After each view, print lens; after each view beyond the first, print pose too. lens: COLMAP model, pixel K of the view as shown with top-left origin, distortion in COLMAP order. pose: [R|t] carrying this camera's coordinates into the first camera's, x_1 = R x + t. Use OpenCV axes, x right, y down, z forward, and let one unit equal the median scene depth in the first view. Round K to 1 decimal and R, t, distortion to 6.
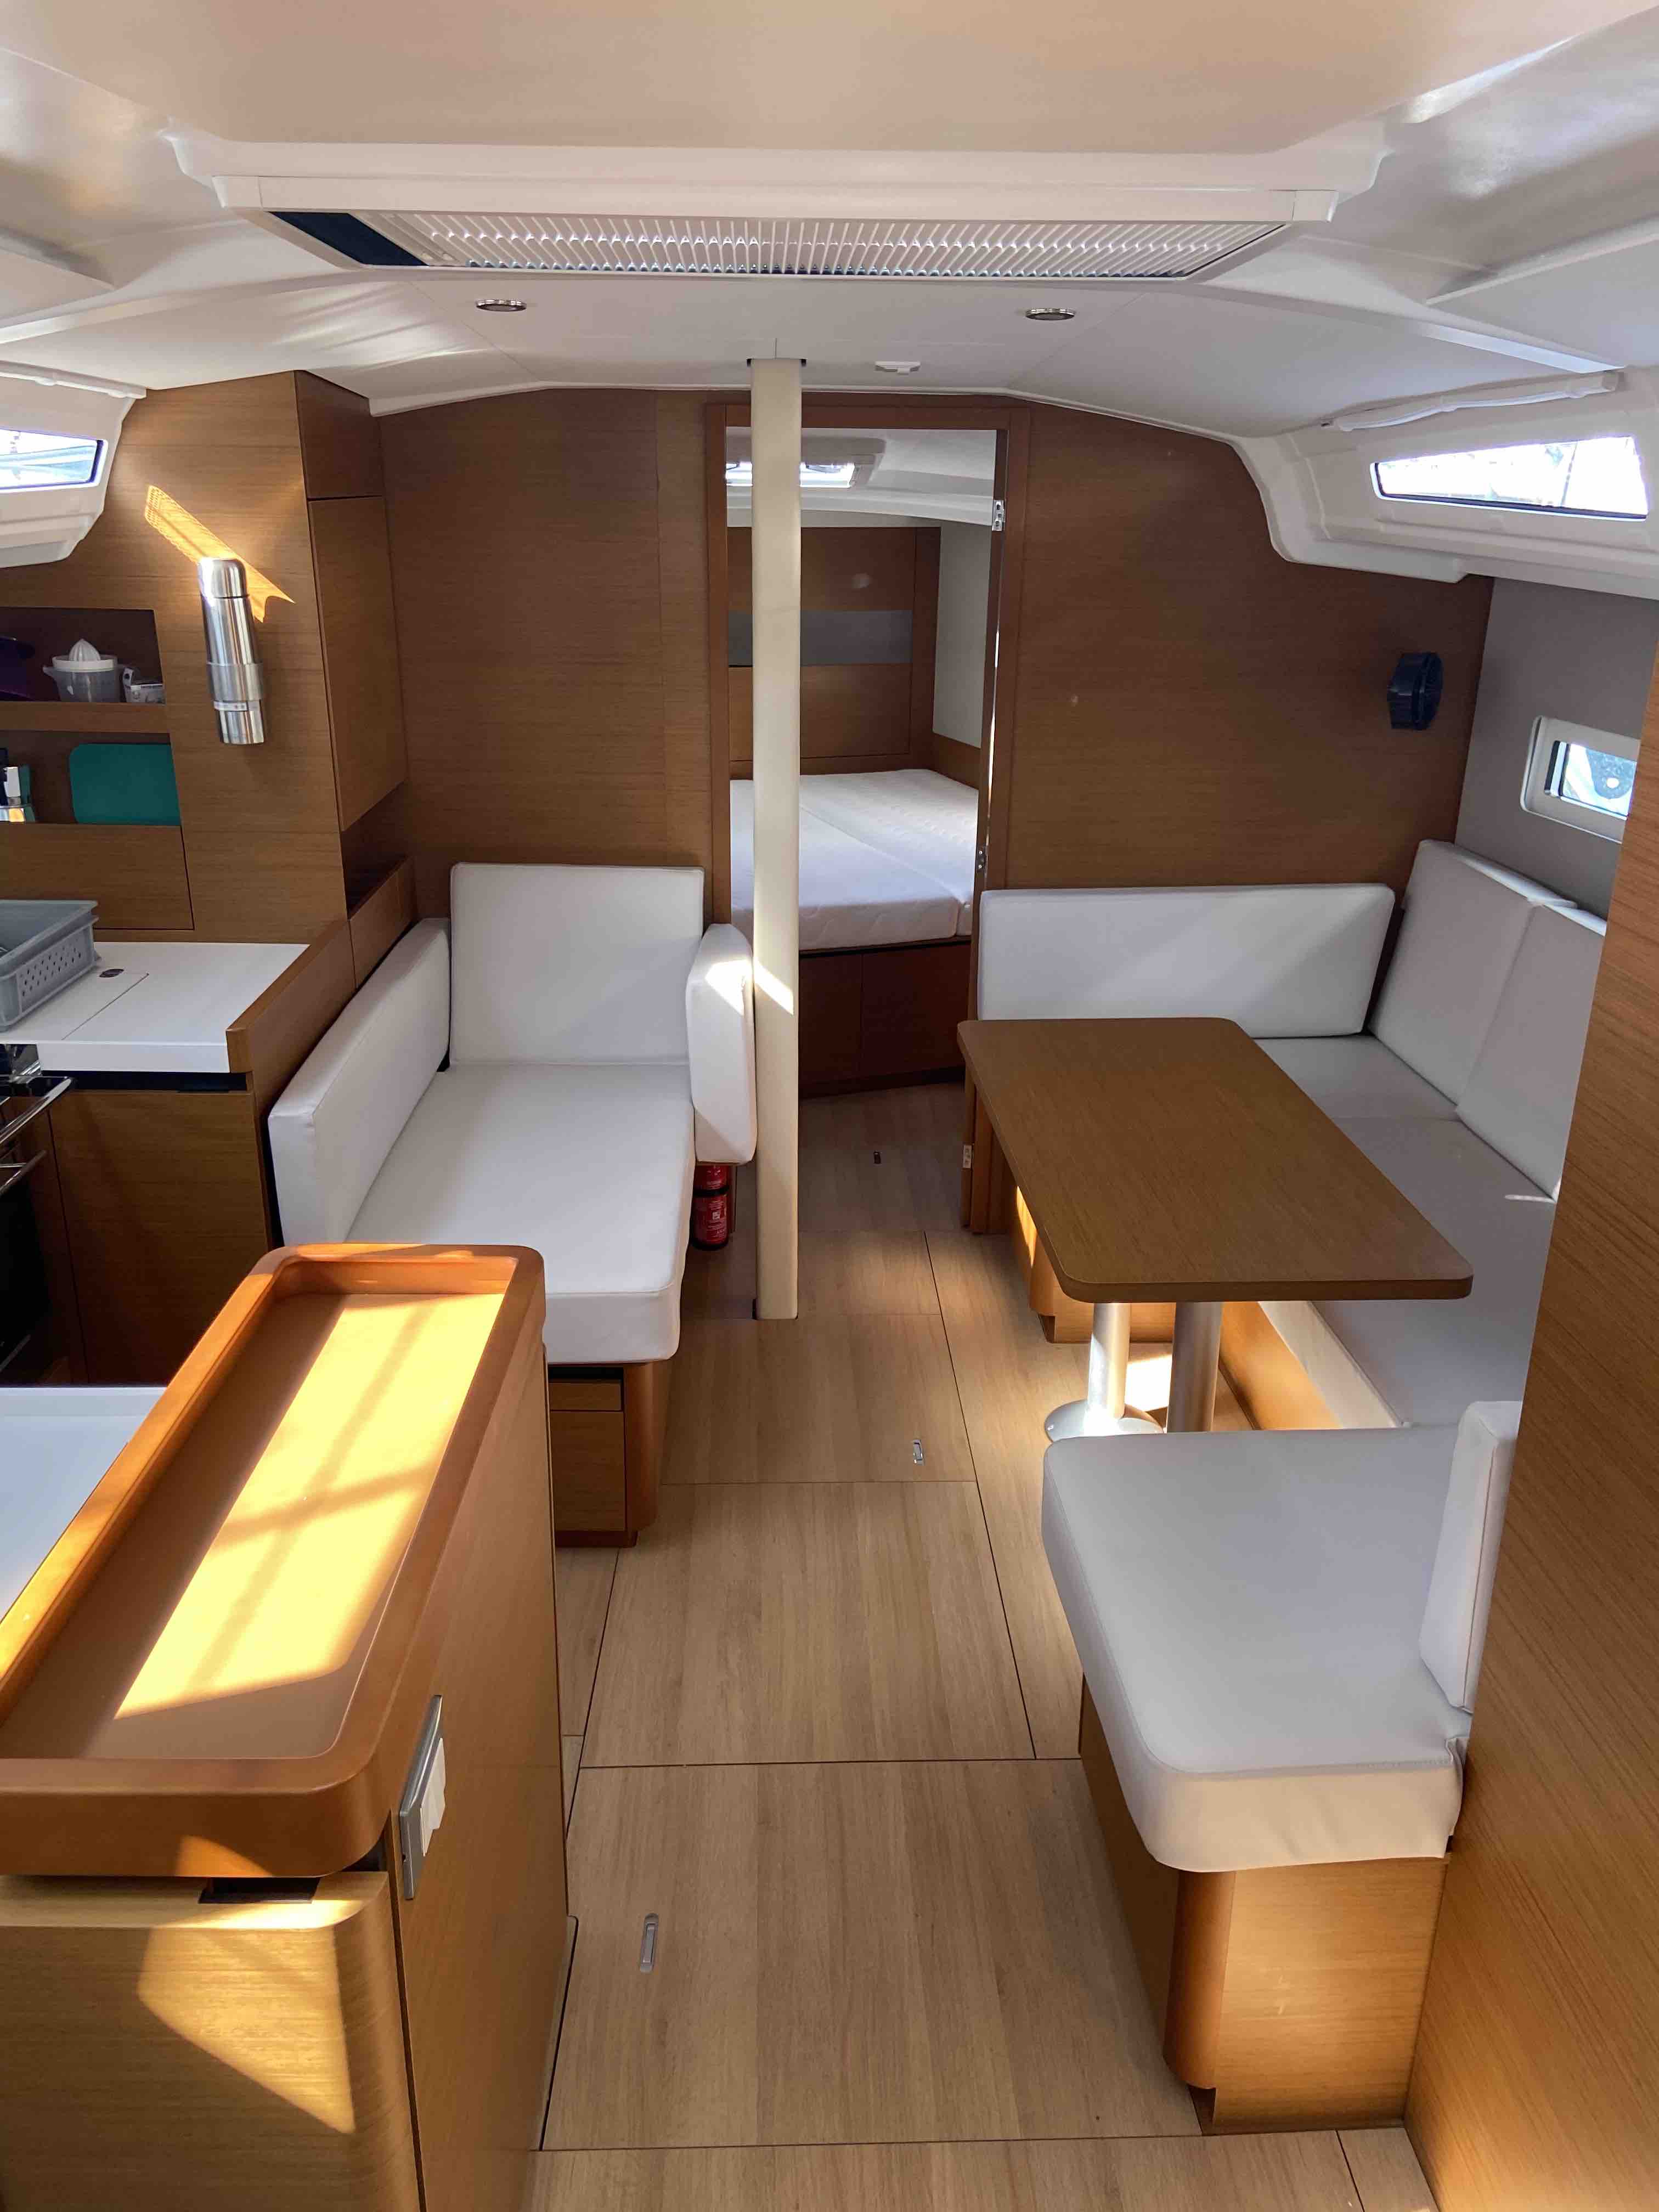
lens RADIAL K [[1647.6, 0, 824.6], [0, 1647.6, 1079.3], [0, 0, 1]] dist [0.145739, -0.199952]
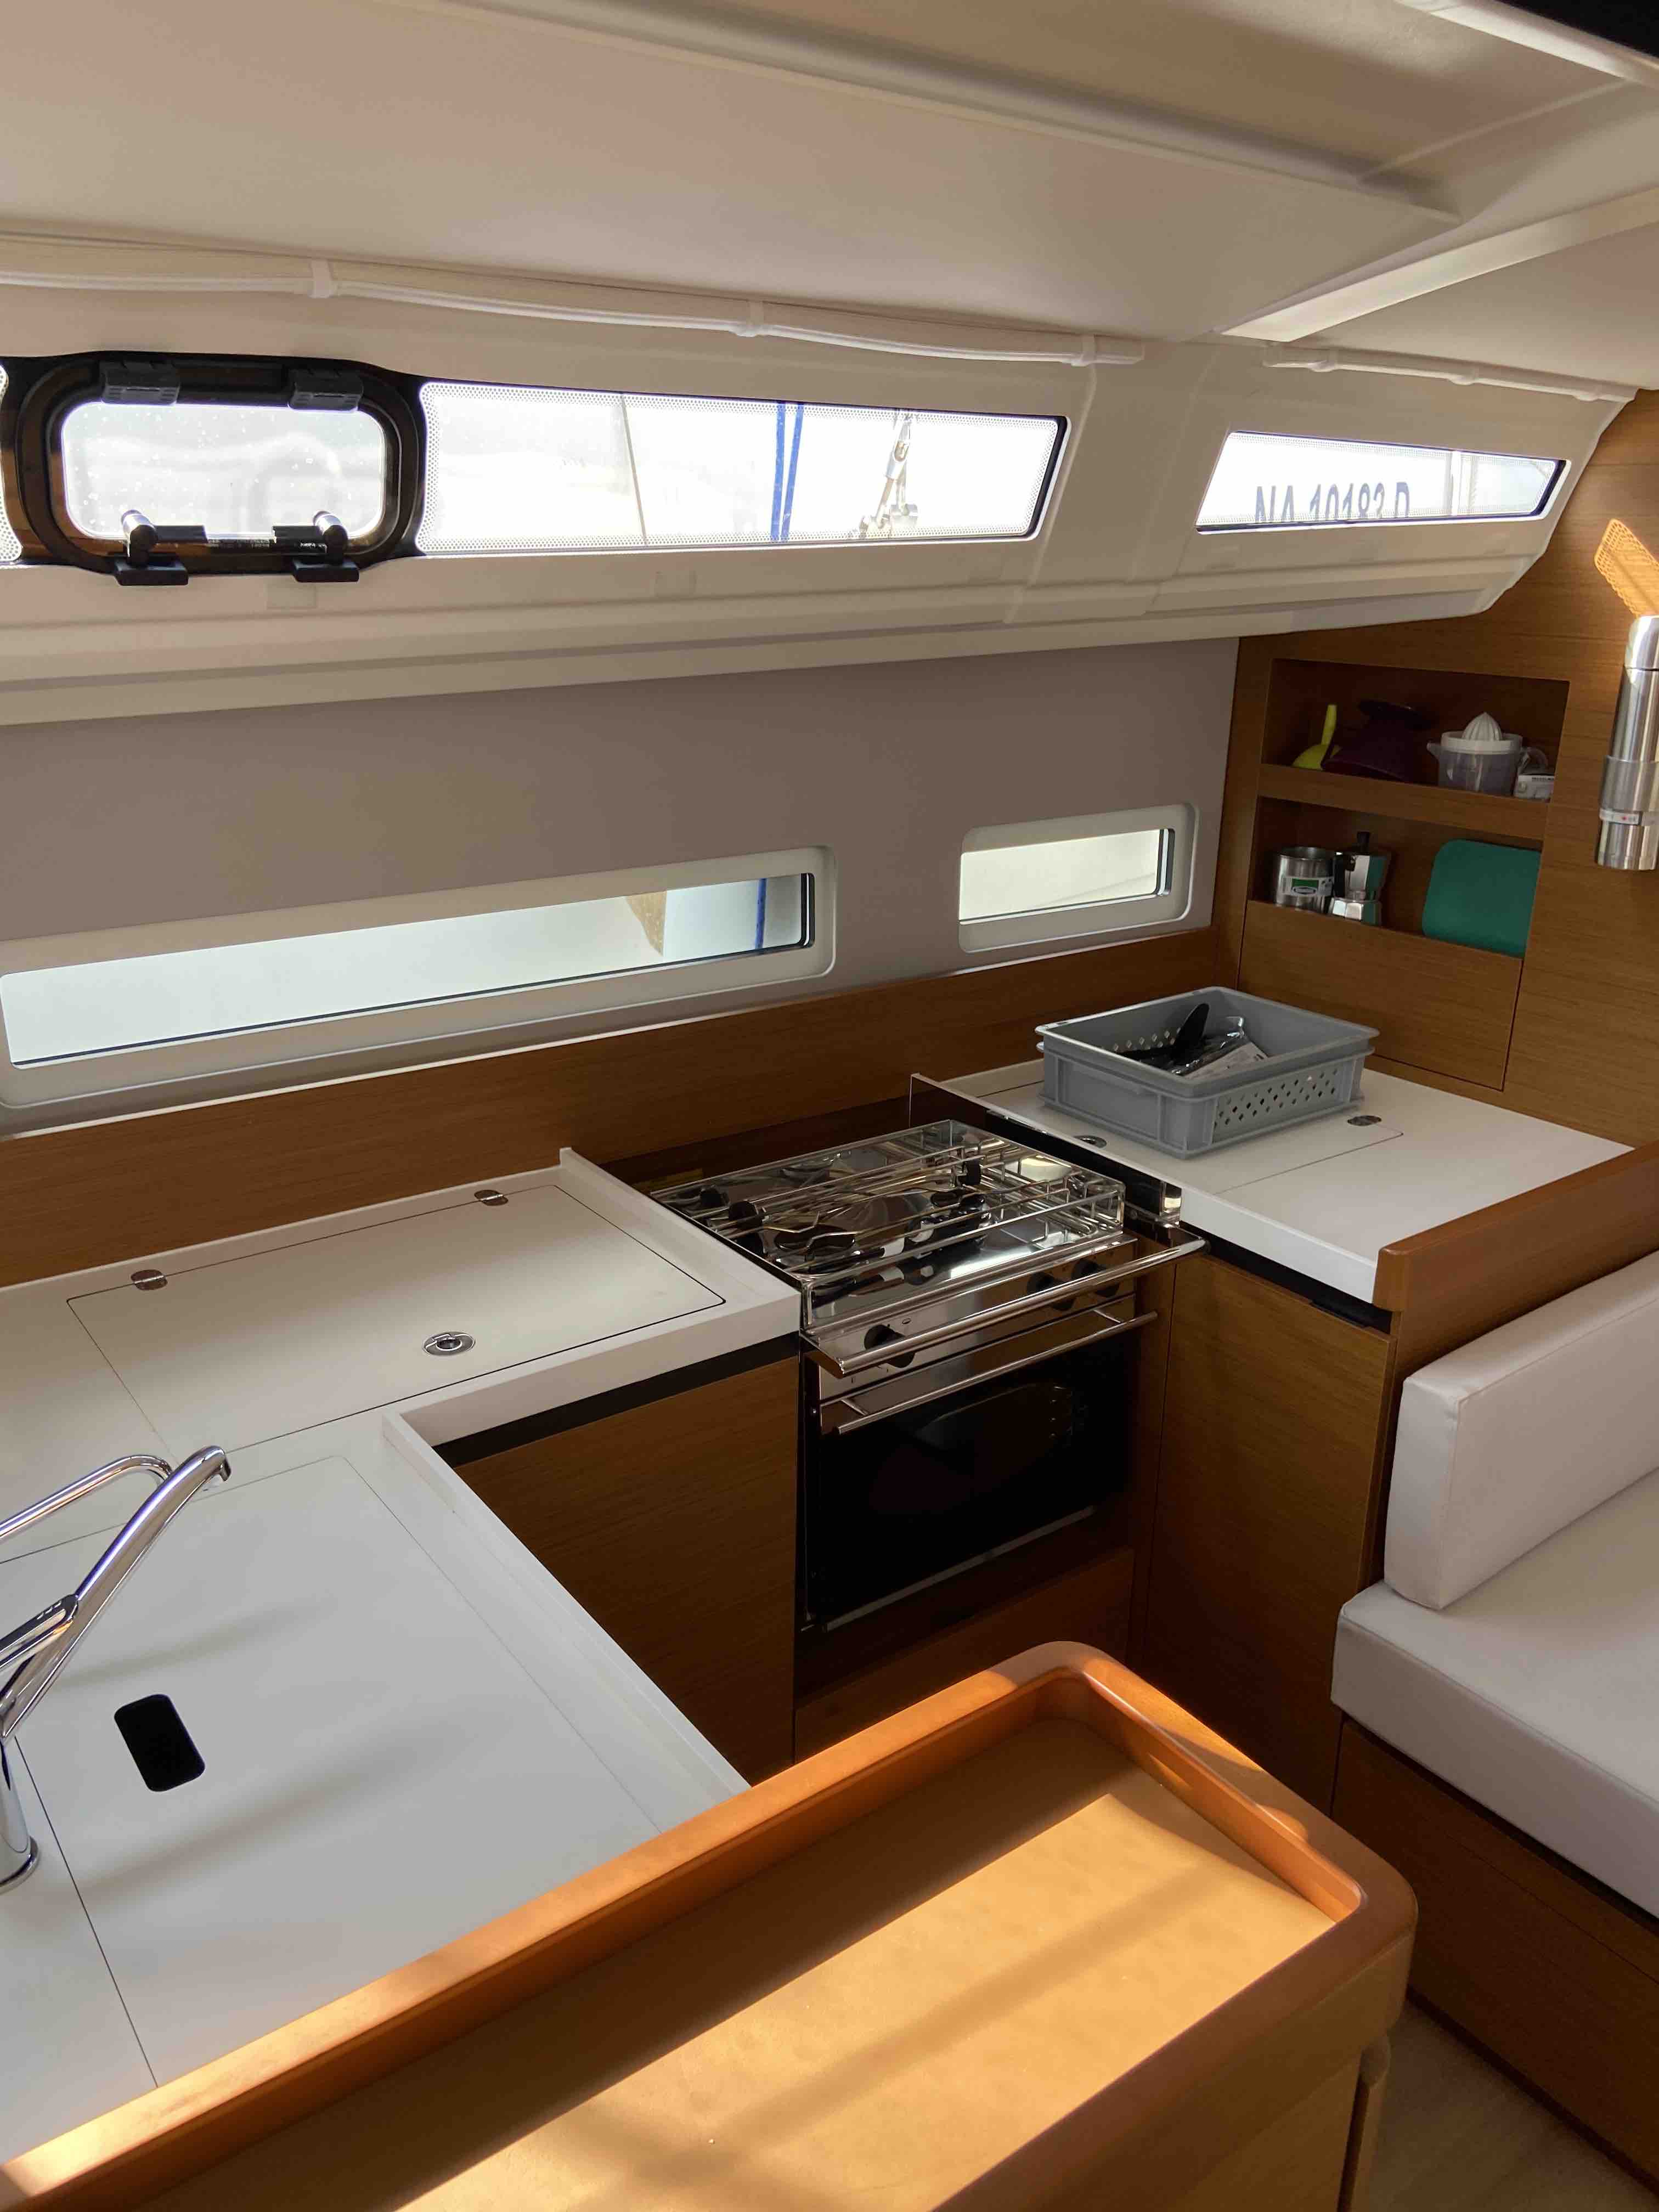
lens RADIAL K [[1647.6, 0, 824.6], [0, 1647.6, 1079.3], [0, 0, 1]] dist [0.145739, -0.199952]
pose [[0.577111, 0.257248, -0.775091, 0.042264], [-0.284163, 0.953039, 0.104727, -0.094248], [0.765633, 0.159813, 0.623110, 0.306033]]
